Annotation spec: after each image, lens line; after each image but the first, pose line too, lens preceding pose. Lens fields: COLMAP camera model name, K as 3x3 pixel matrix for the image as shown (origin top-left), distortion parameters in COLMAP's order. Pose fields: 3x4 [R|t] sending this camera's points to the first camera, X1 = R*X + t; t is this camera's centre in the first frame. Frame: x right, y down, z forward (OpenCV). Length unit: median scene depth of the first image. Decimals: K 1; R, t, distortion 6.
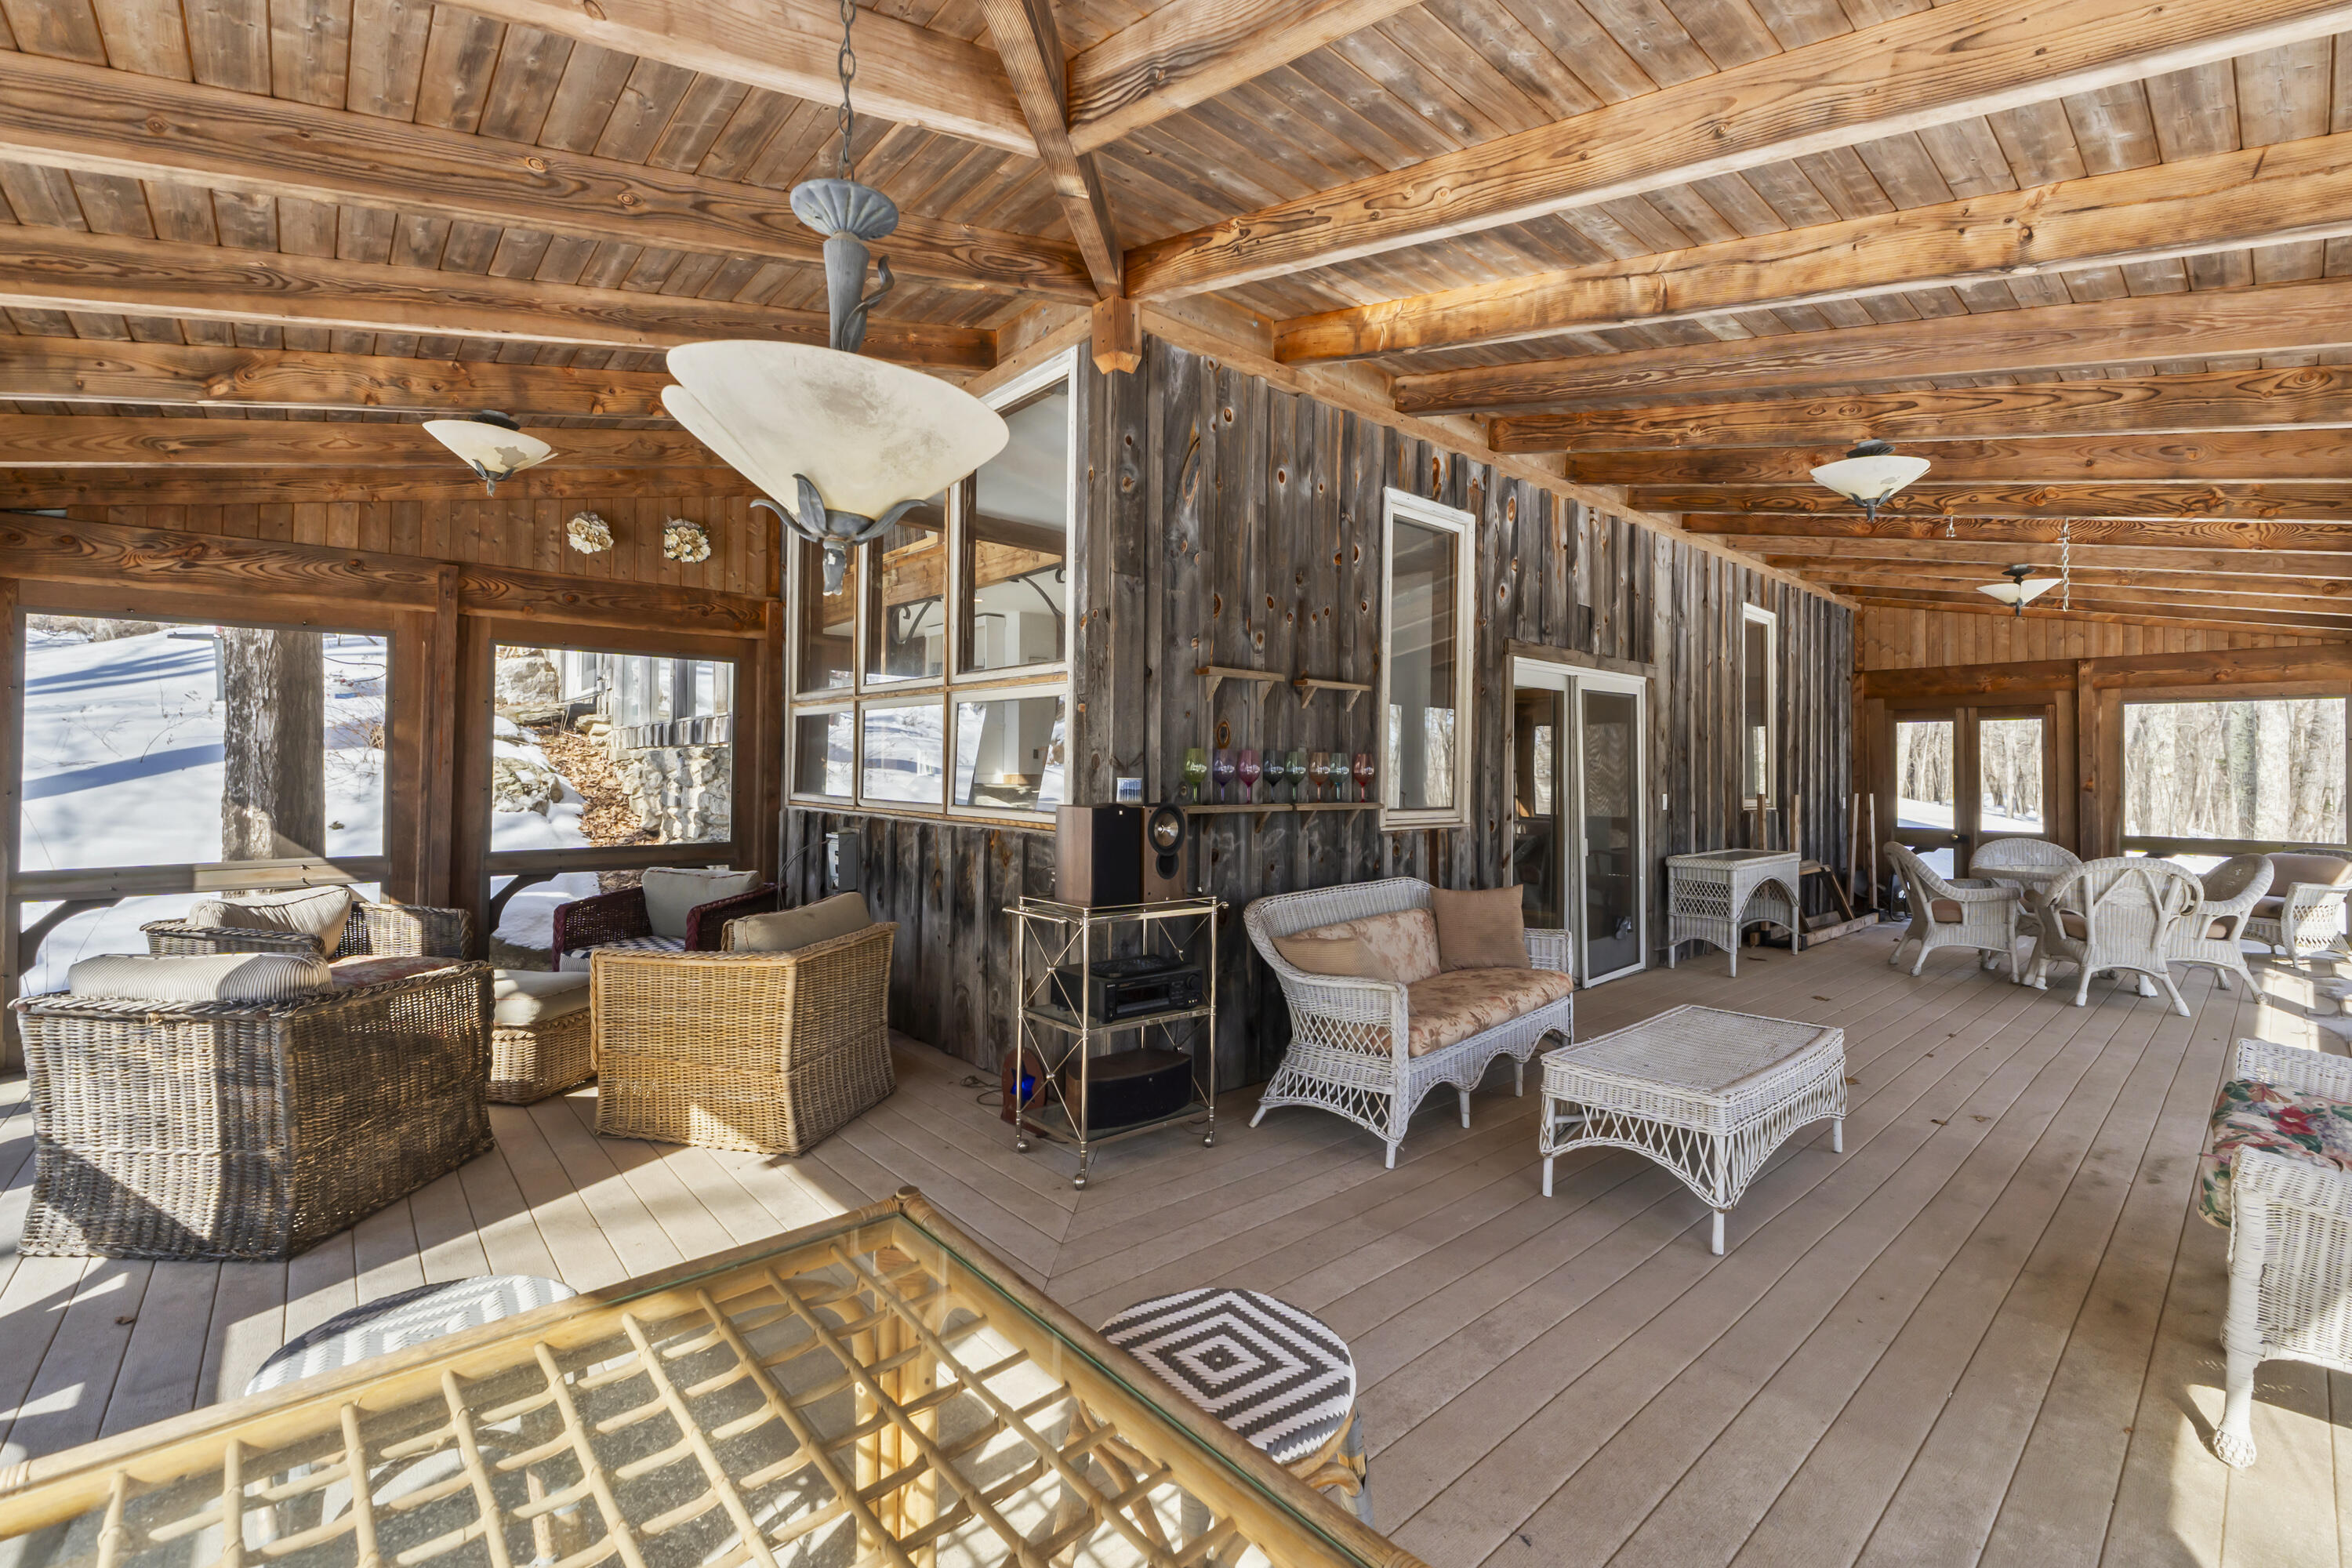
lens RADIAL K [[1014.5, 0, 1166.7], [0, 1014.5, 756.3], [0, 0, 1]] dist [-0.005600, -0.000142]
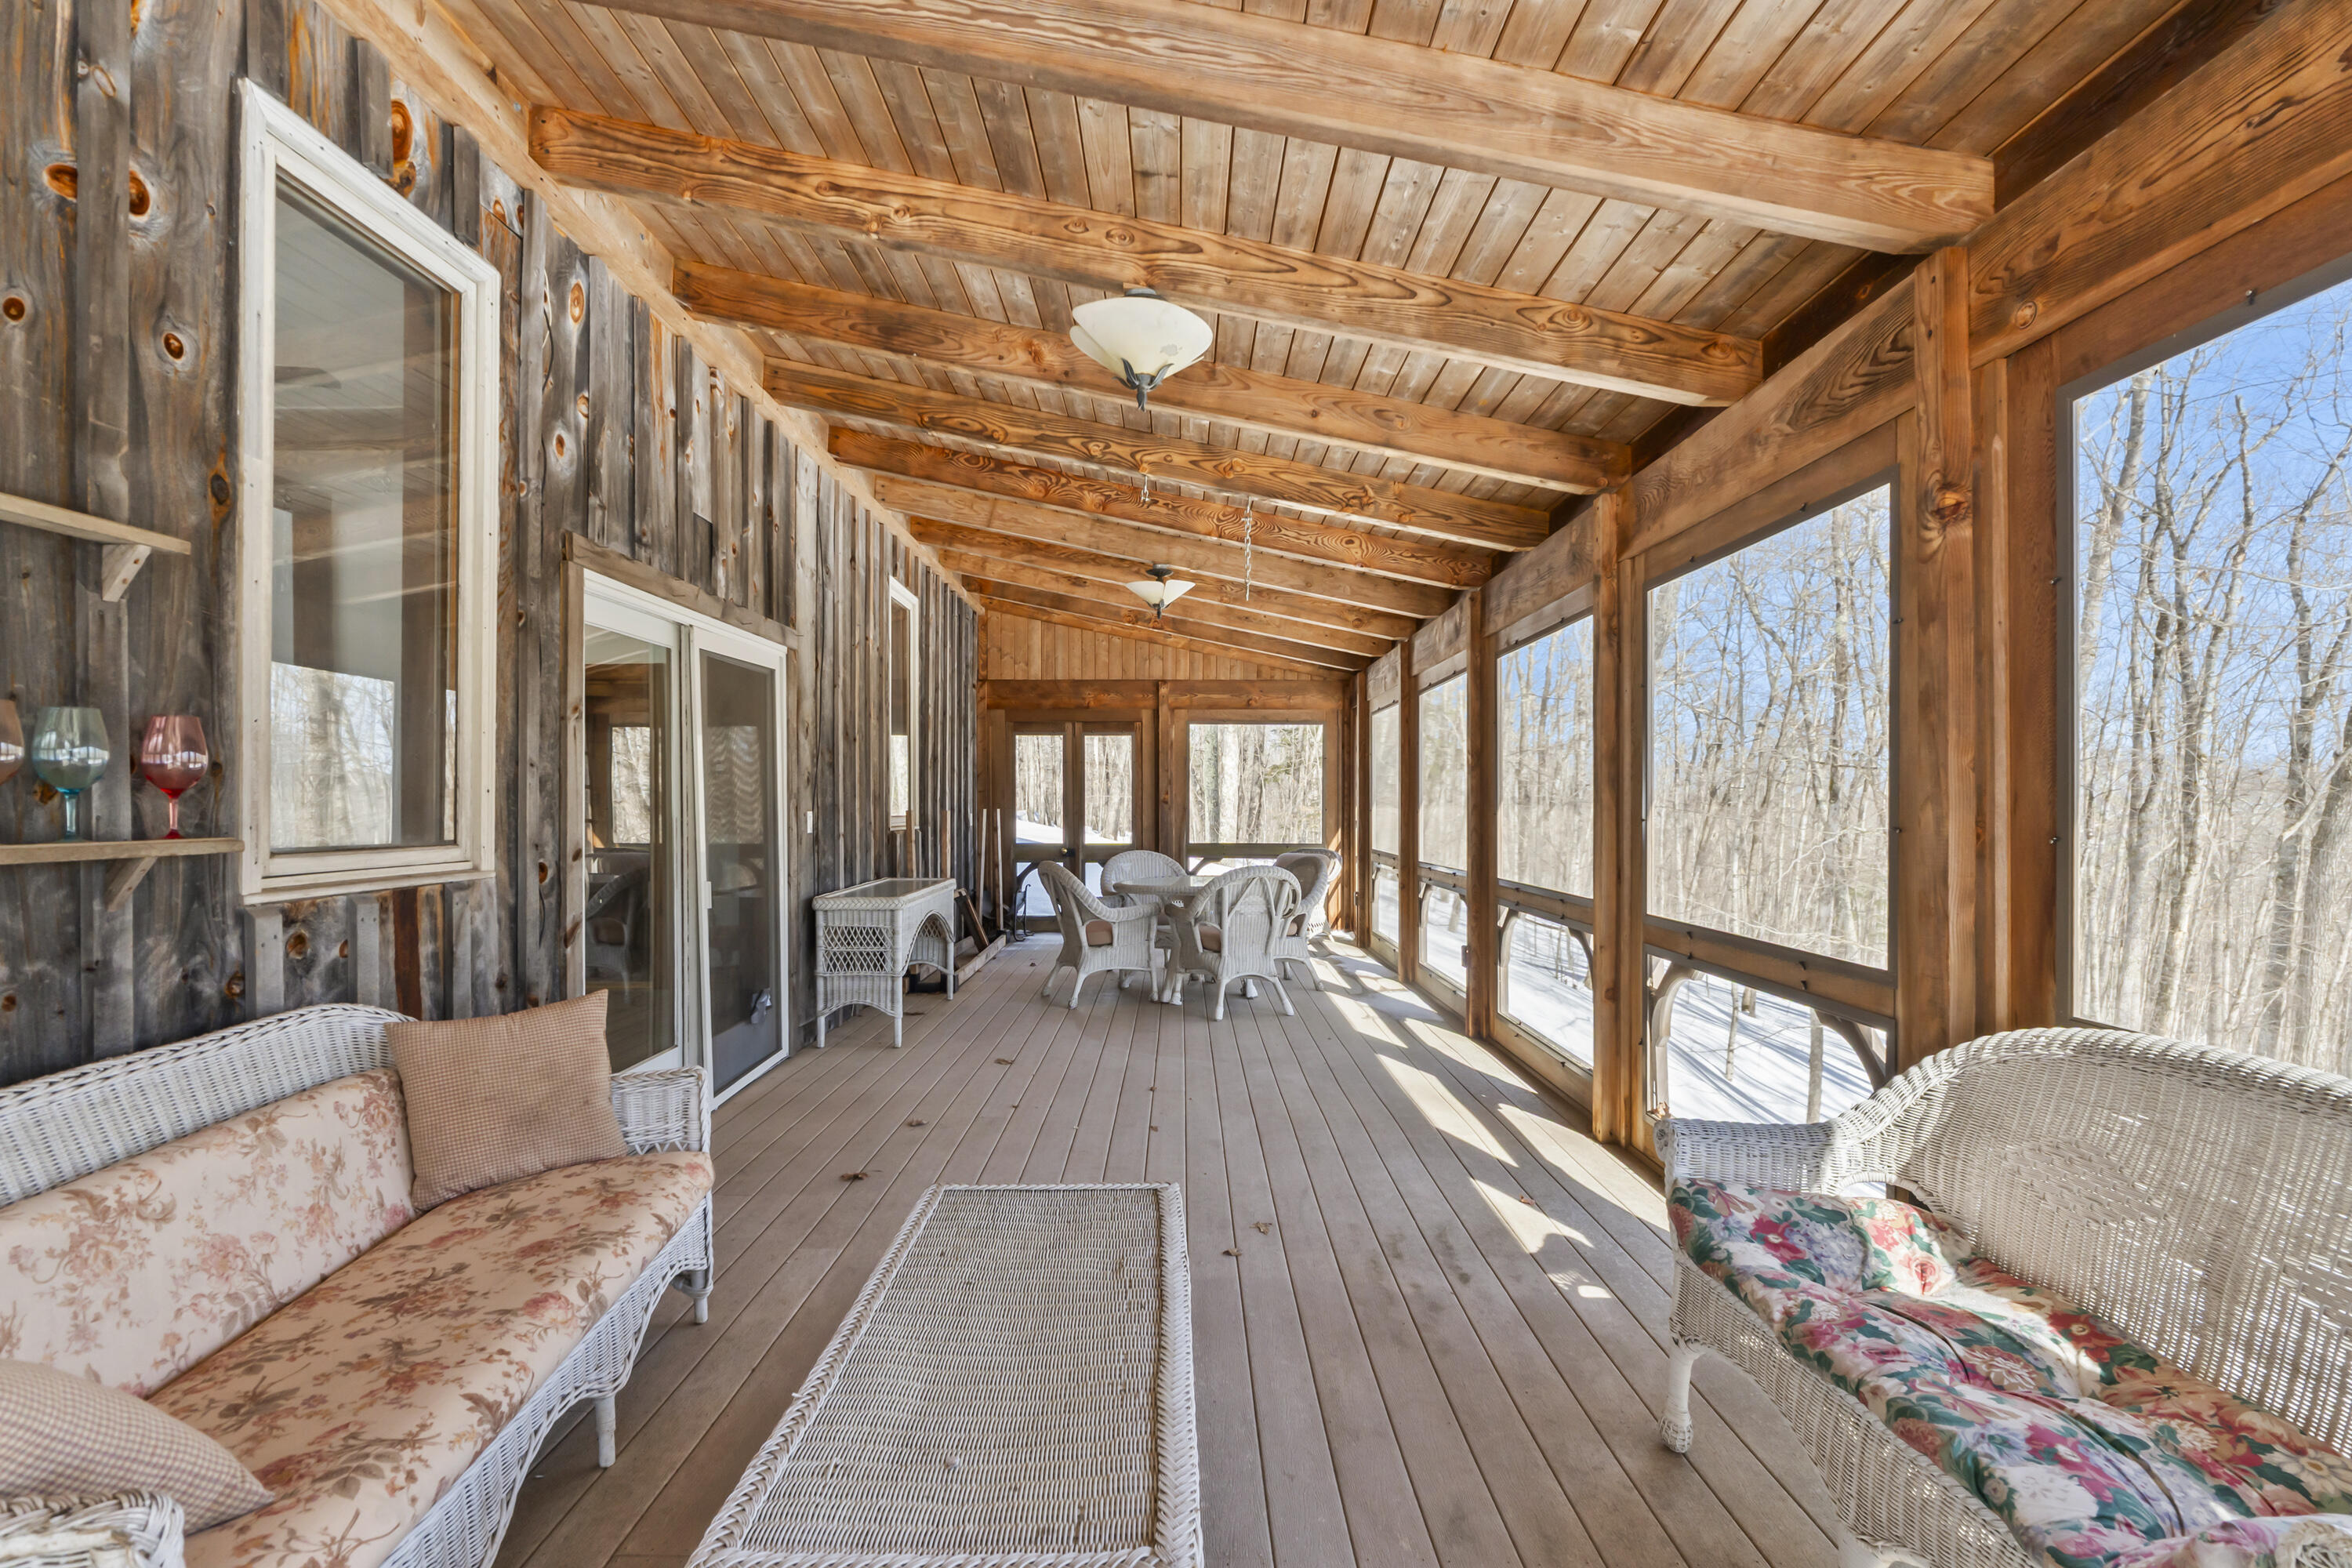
lens RADIAL K [[1048.0, 0, 1181.3], [0, 1048.0, 816.1], [0, 0, 1]] dist [-0.006150, 0.000056]
pose [[0.661184, -0.019240, 0.749977, 0.122154], [-0.007434, 0.999454, 0.032194, 0.016968], [-0.750187, -0.026861, 0.660680, 0.358475]]
